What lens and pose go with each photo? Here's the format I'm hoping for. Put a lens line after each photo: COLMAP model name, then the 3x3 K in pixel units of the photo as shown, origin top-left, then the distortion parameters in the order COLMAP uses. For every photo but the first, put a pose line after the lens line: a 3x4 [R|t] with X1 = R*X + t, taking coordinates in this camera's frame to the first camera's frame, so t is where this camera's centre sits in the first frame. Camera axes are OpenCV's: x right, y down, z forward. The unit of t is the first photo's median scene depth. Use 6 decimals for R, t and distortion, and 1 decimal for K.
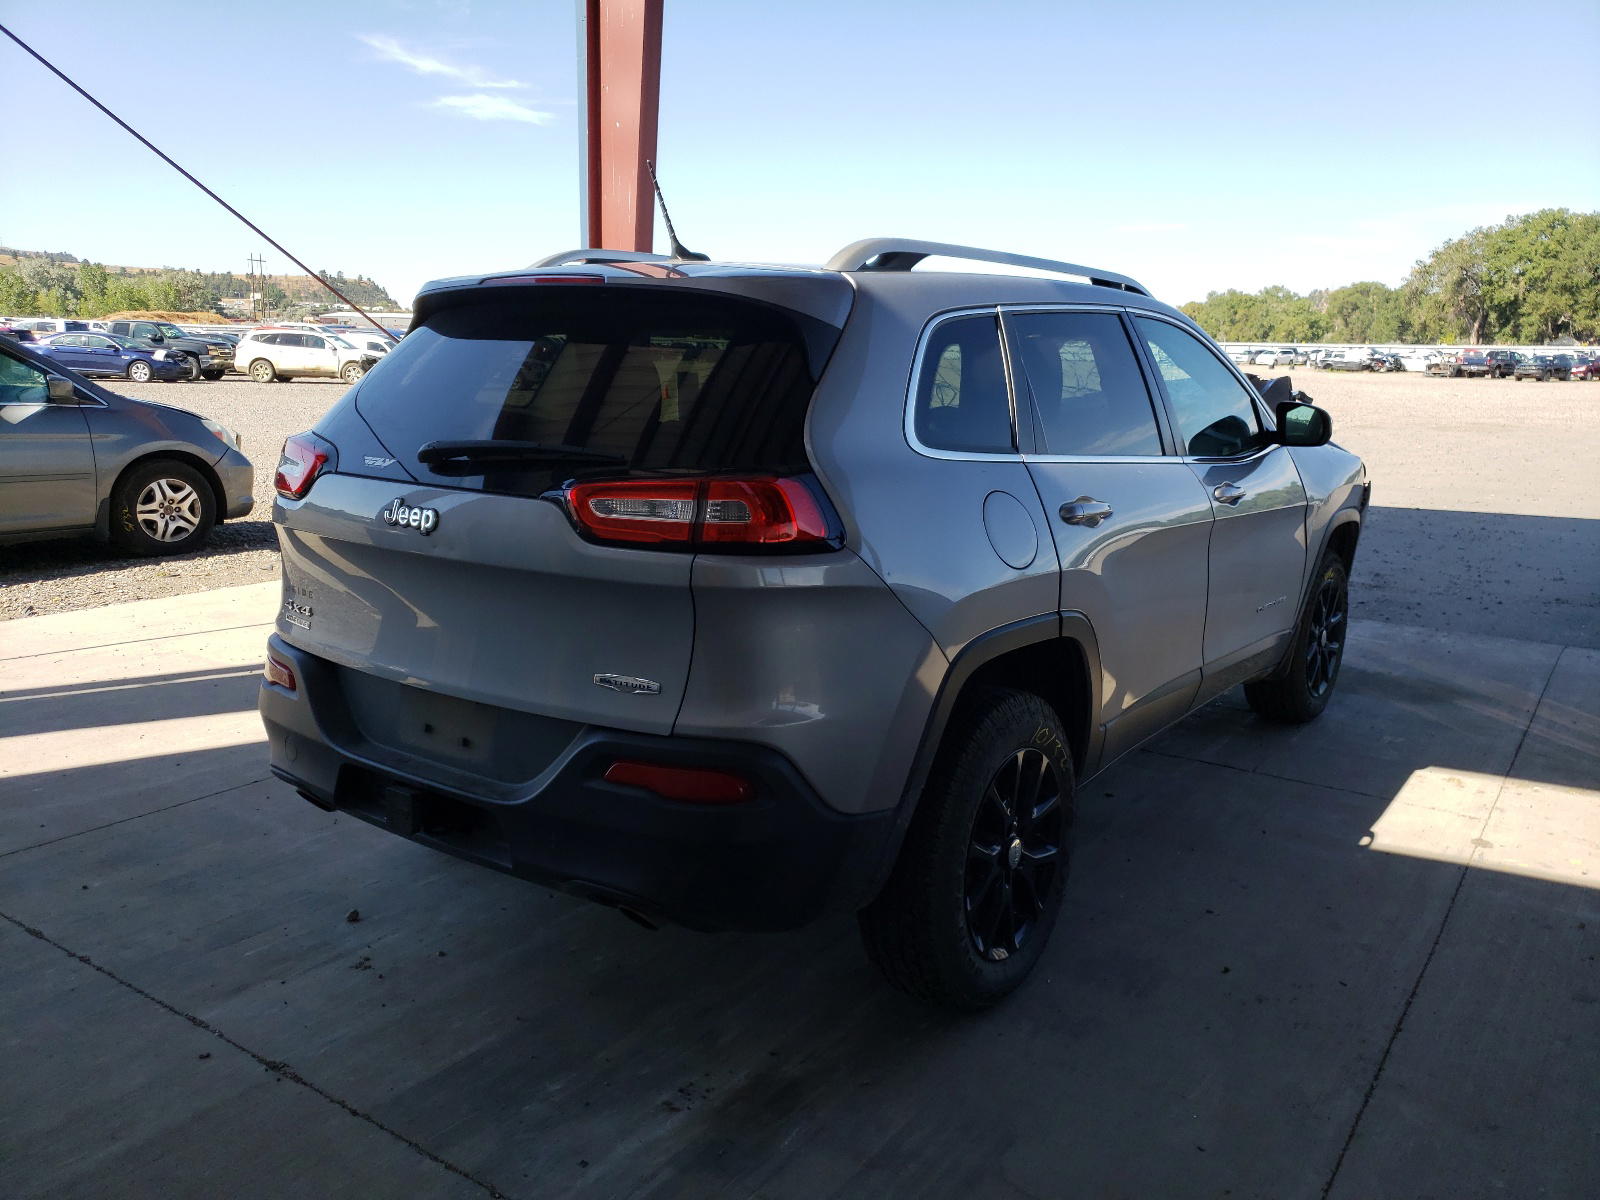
lens RADIAL K [[1246.7, 0, 800.0], [0, 1246.7, 600.0], [0, 0, 1]] dist [0.008461, 0.080346]
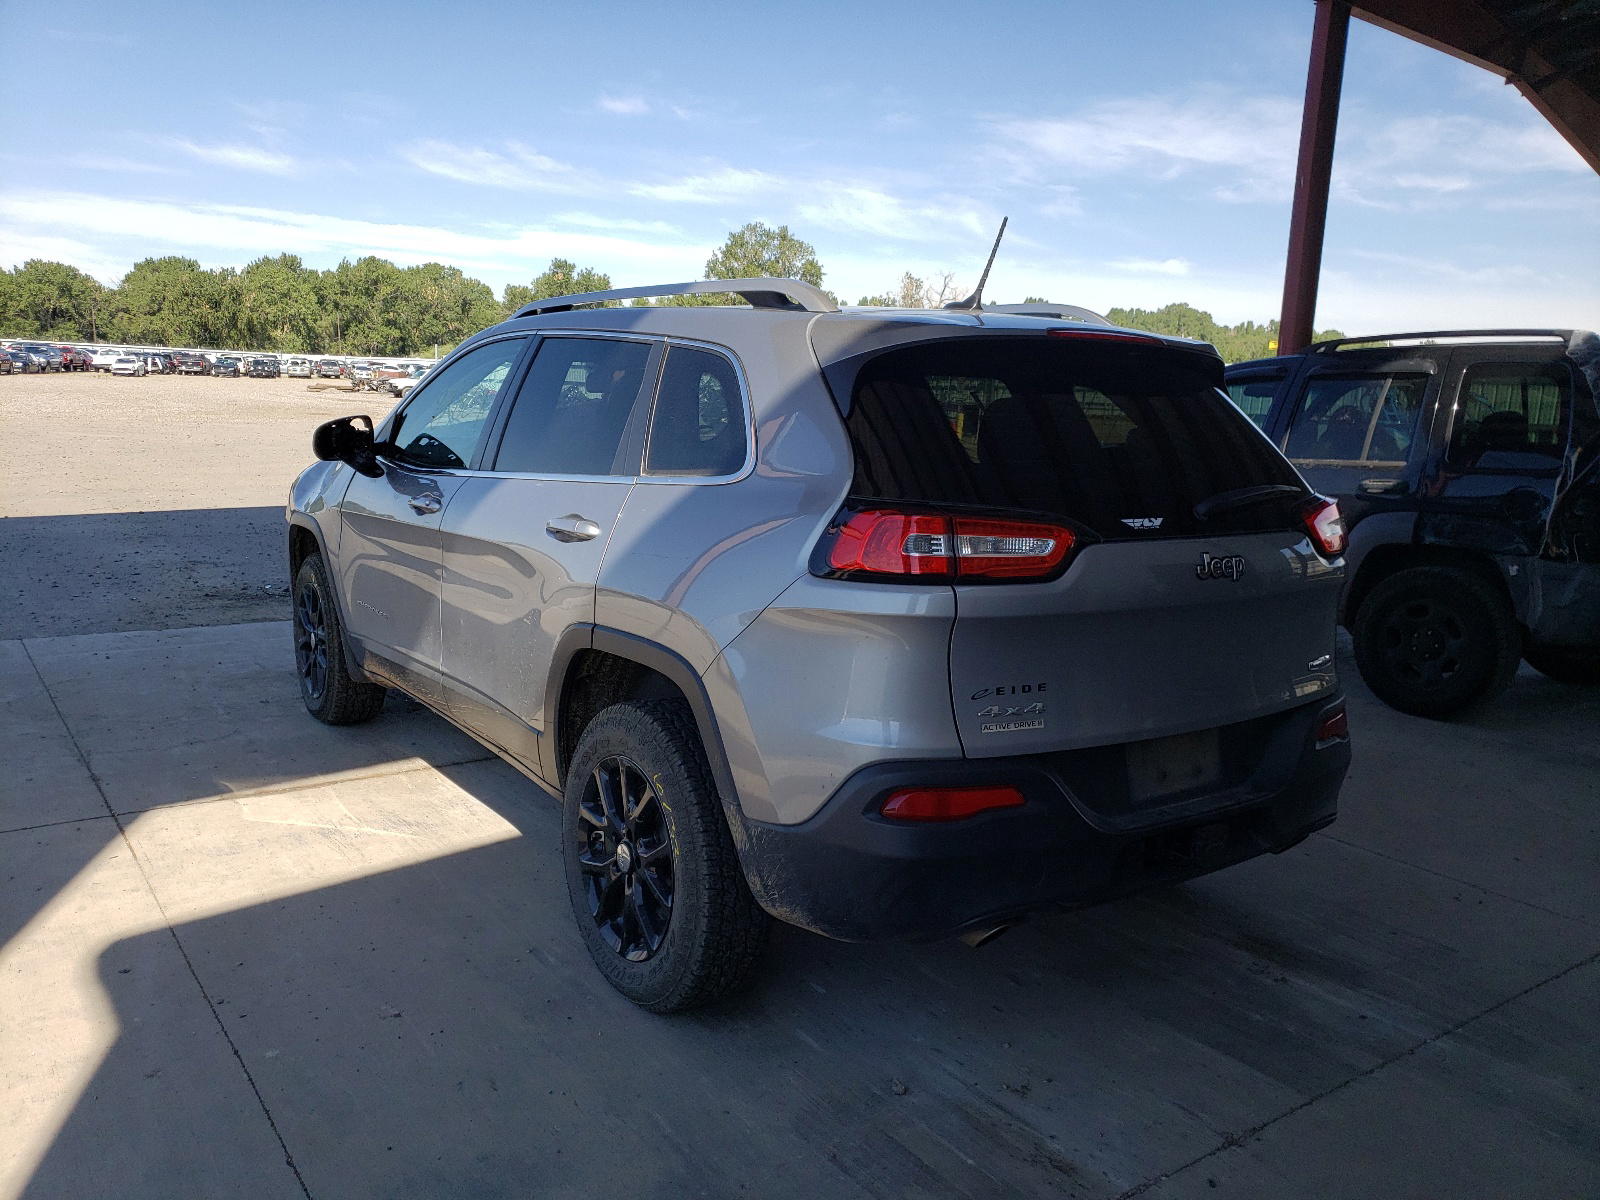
lens RADIAL K [[1238.2, 0, 800.0], [0, 1238.2, 600.0], [0, 0, 1]] dist [-0.036142, 0.075337]
pose [[0.346321, -0.174837, 0.921680, -1.117034], [0.161101, 0.978968, 0.125170, -0.181672], [-0.924180, 0.105135, 0.367204, 0.757553]]
